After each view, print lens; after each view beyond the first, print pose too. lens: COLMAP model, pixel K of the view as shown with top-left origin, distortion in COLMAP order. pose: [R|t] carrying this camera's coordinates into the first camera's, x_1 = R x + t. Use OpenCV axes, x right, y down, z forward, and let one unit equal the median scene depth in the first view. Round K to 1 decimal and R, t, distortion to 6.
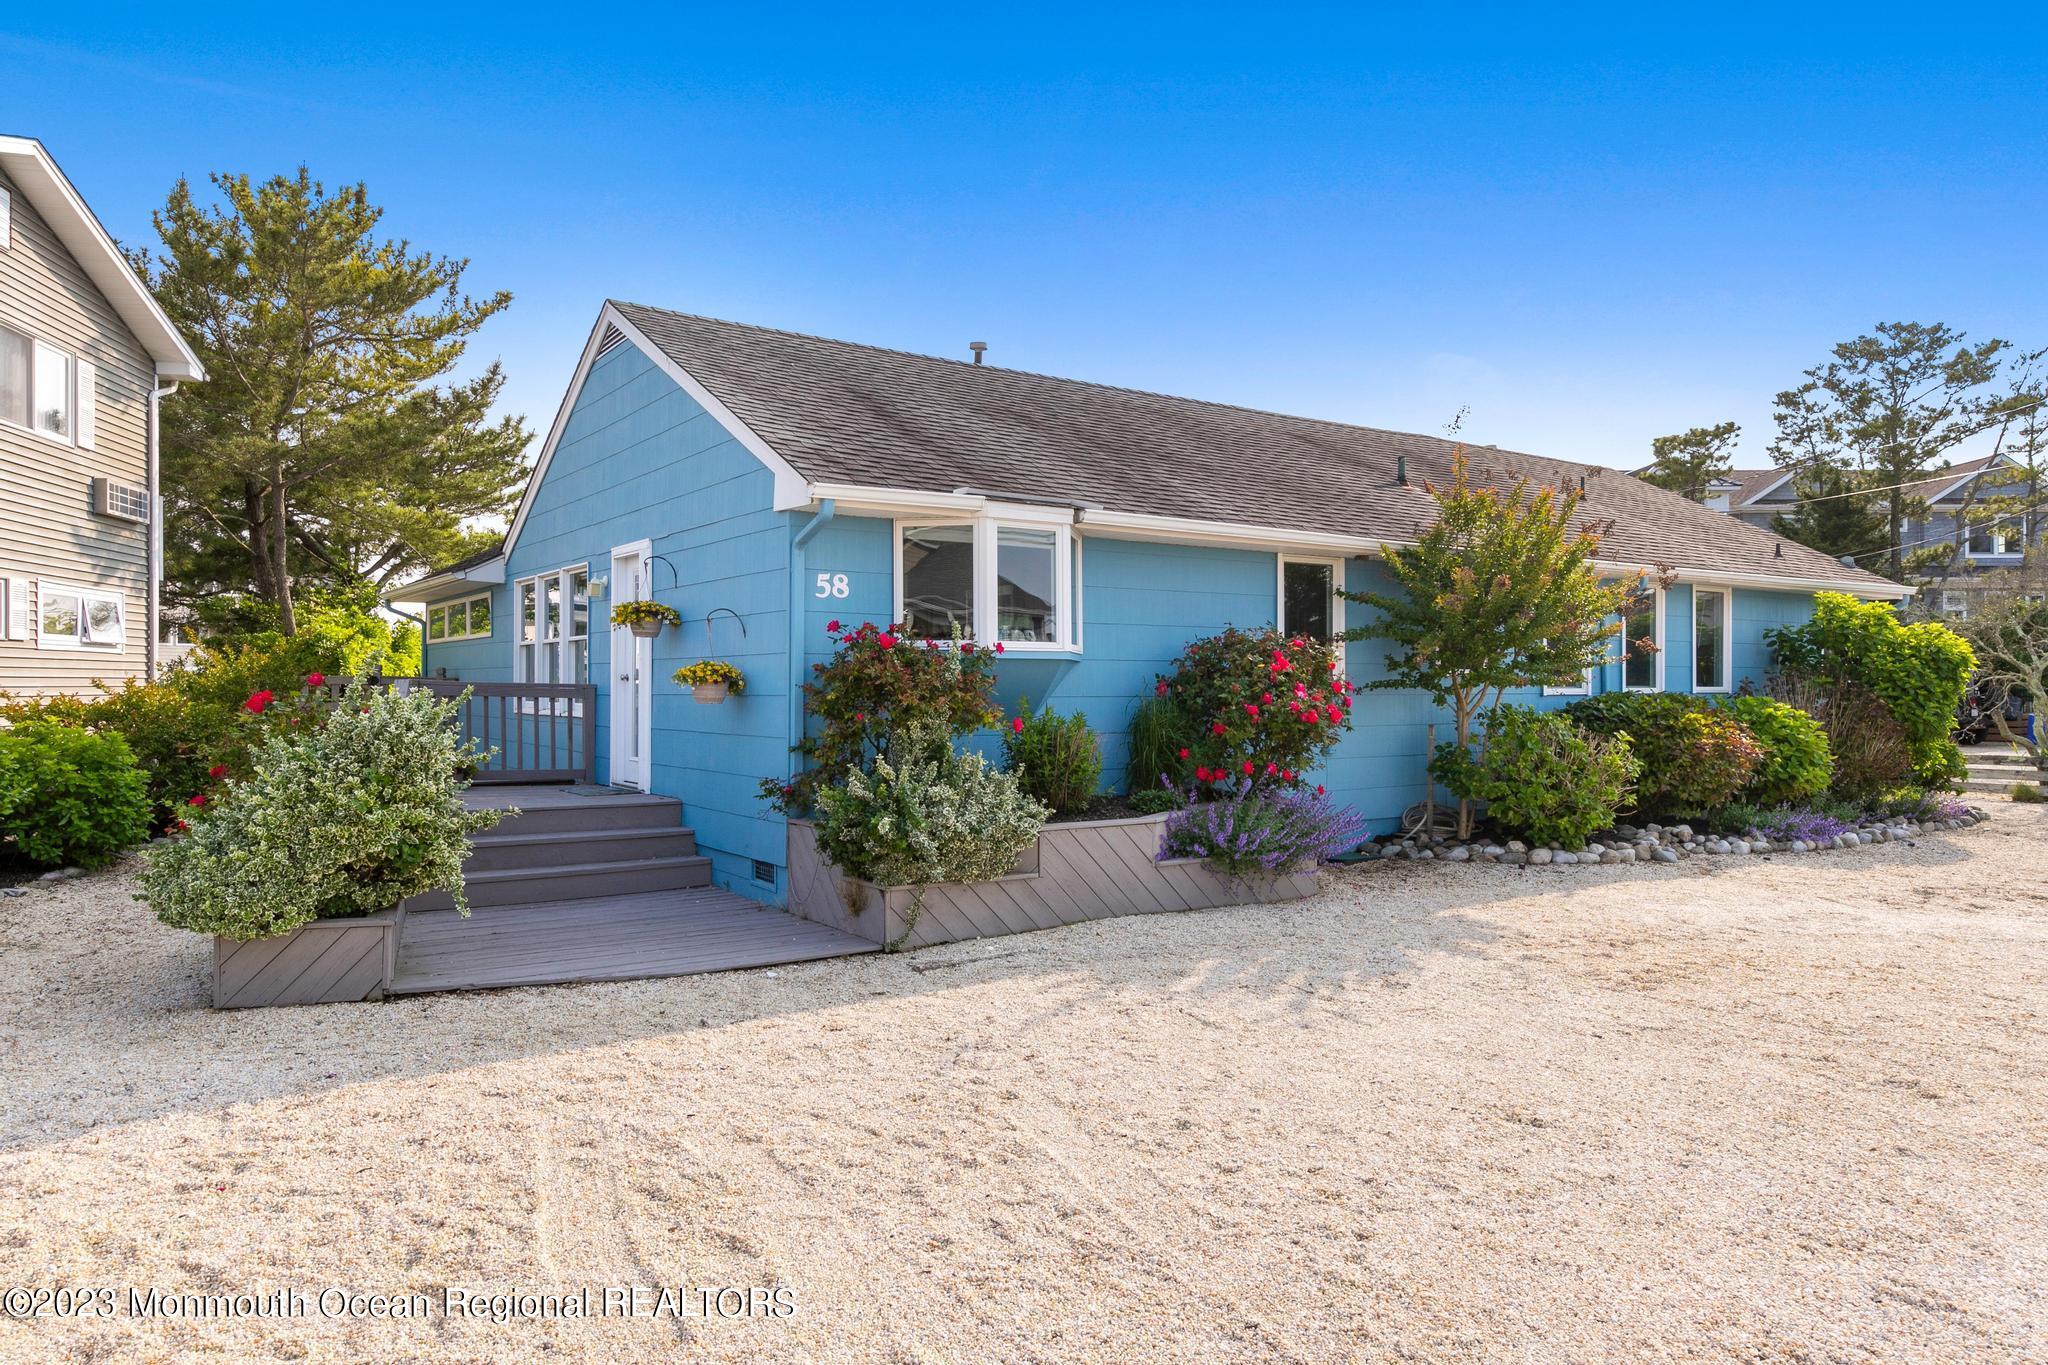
lens RADIAL K [[1311.7, 0, 1024.0], [0, 1311.7, 682.5], [0, 0, 1]] dist [-0.003152, 0.003467]
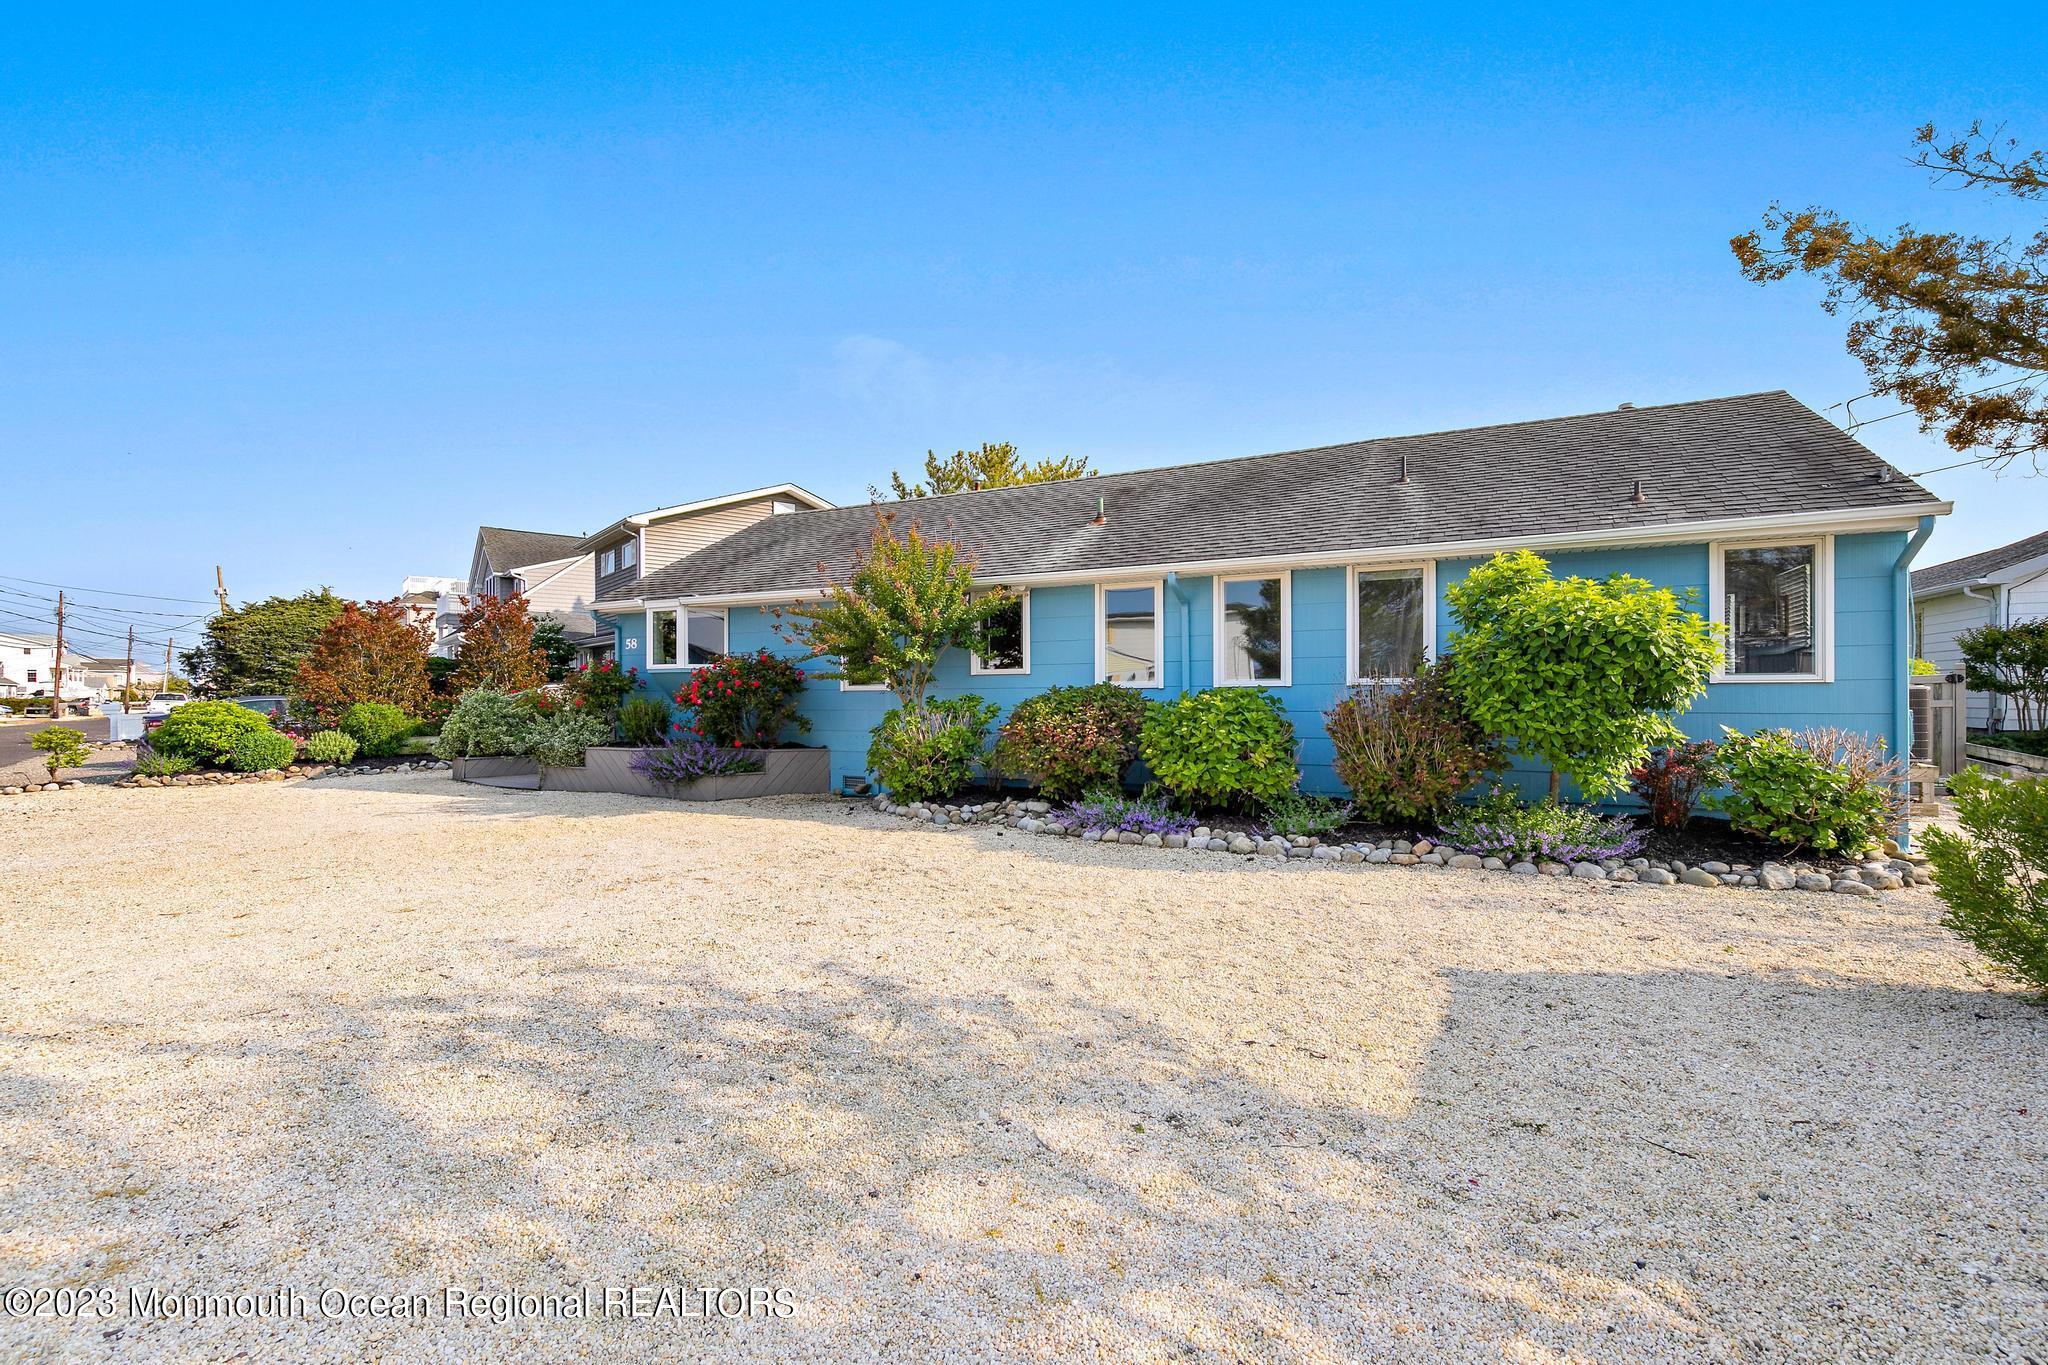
lens RADIAL K [[918.8, 0, 1023.1], [0, 918.8, 667.2], [0, 0, 1]] dist [0.005510, 0.000646]
pose [[0.448182, -0.028741, -0.893480, 1.636444], [-0.001840, 0.999451, -0.033073, 0.021701], [0.893940, 0.016466, 0.447884, 0.889924]]
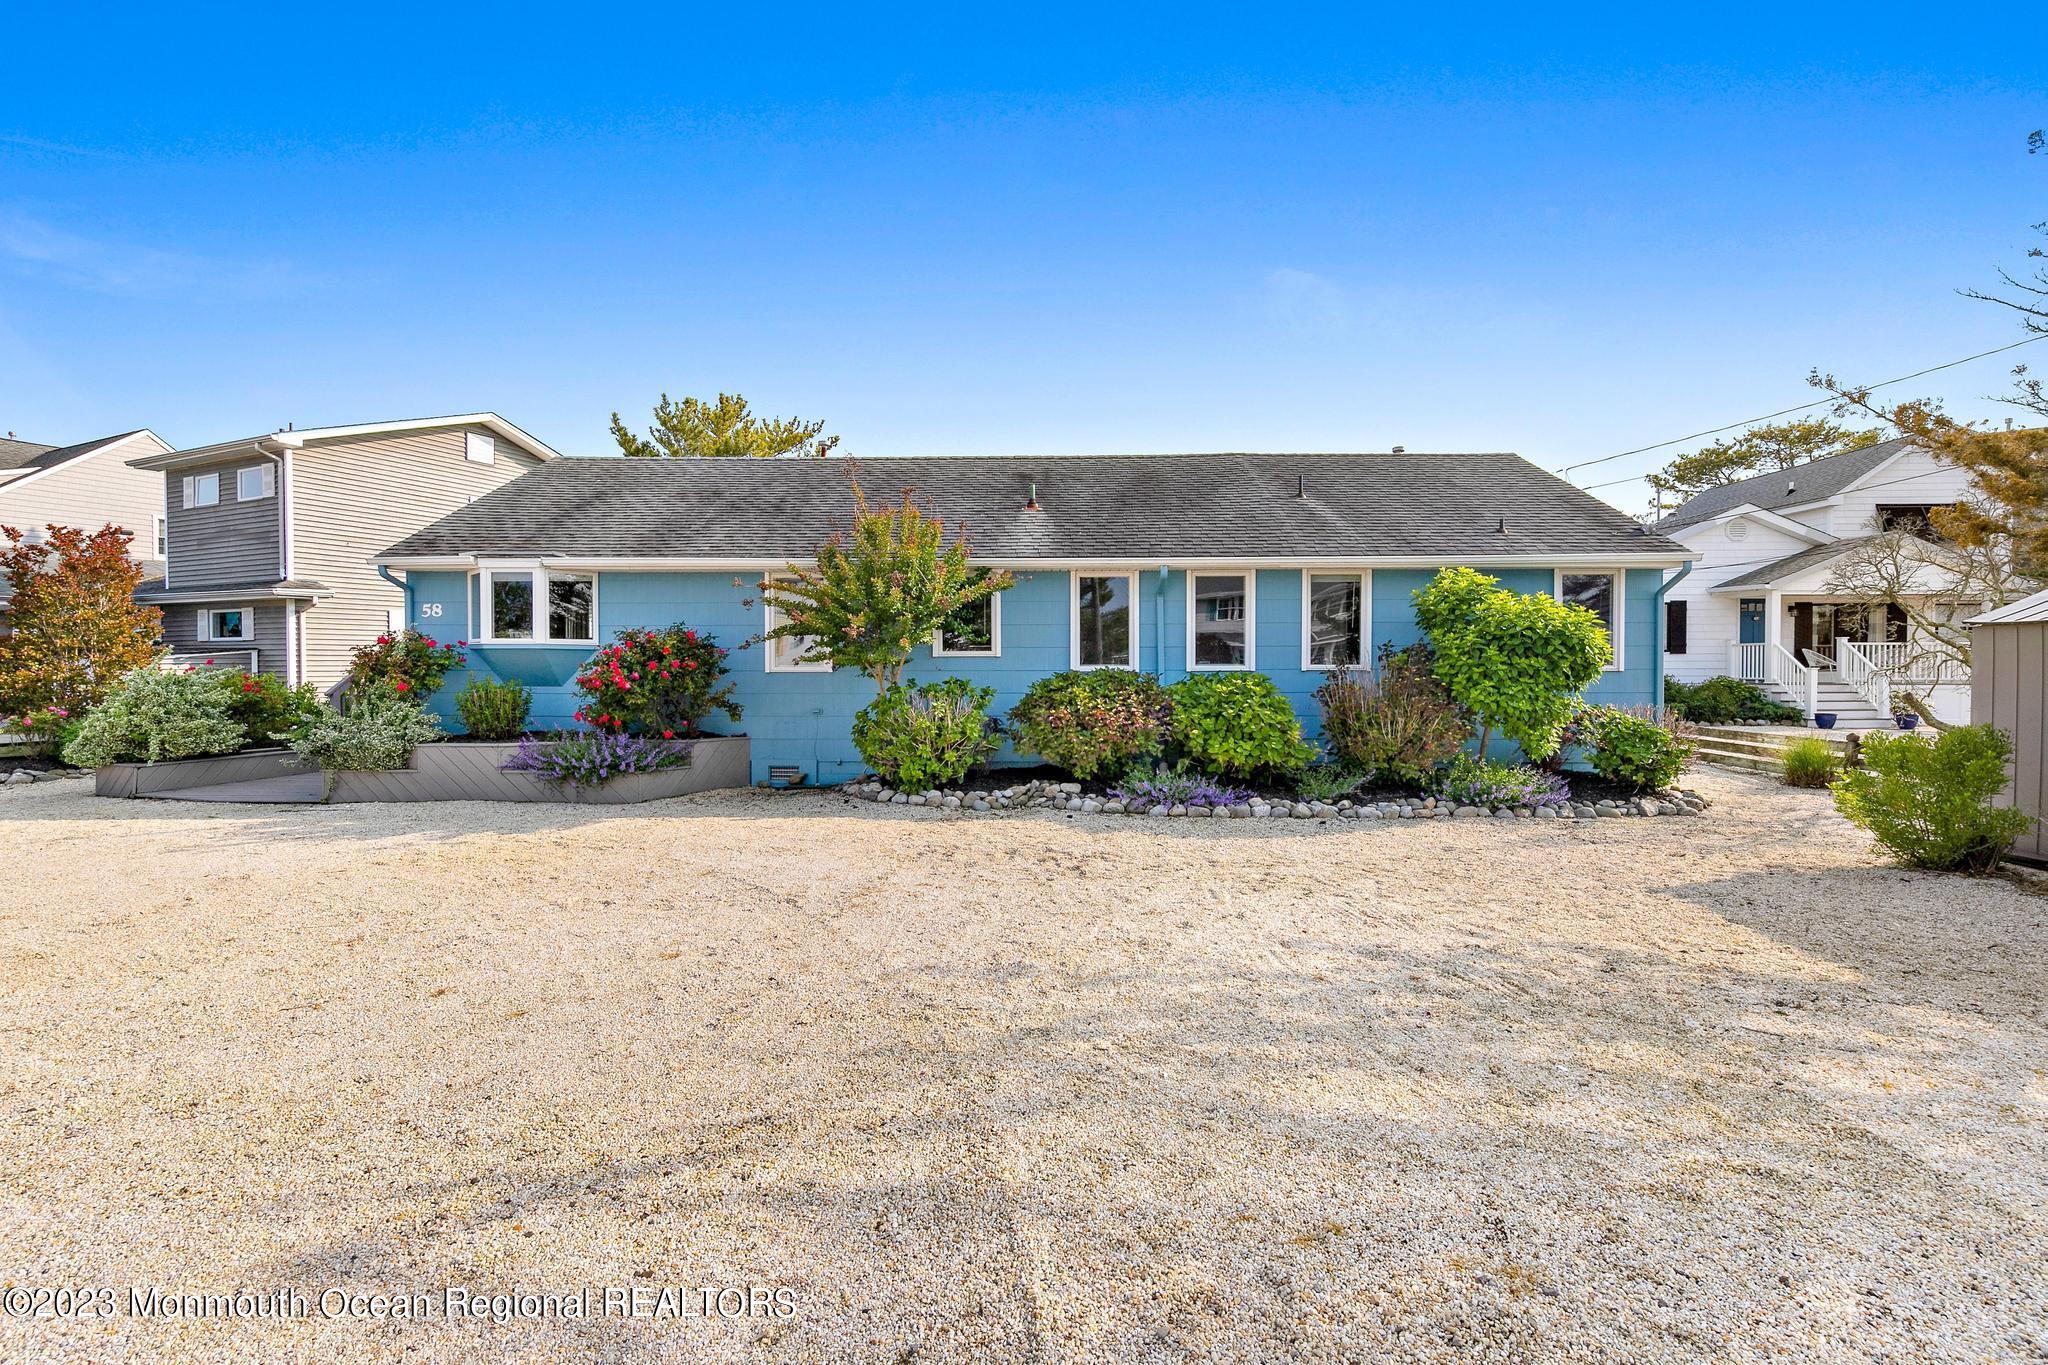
lens RADIAL K [[940.9, 0, 1024.1], [0, 940.9, 650.0], [0, 0, 1]] dist [0.005354, 0.000655]
pose [[0.798968, -0.008536, -0.601313, 1.314339], [-0.003860, 0.999806, -0.019321, 0.004713], [0.601361, 0.017758, 0.798780, 0.437890]]
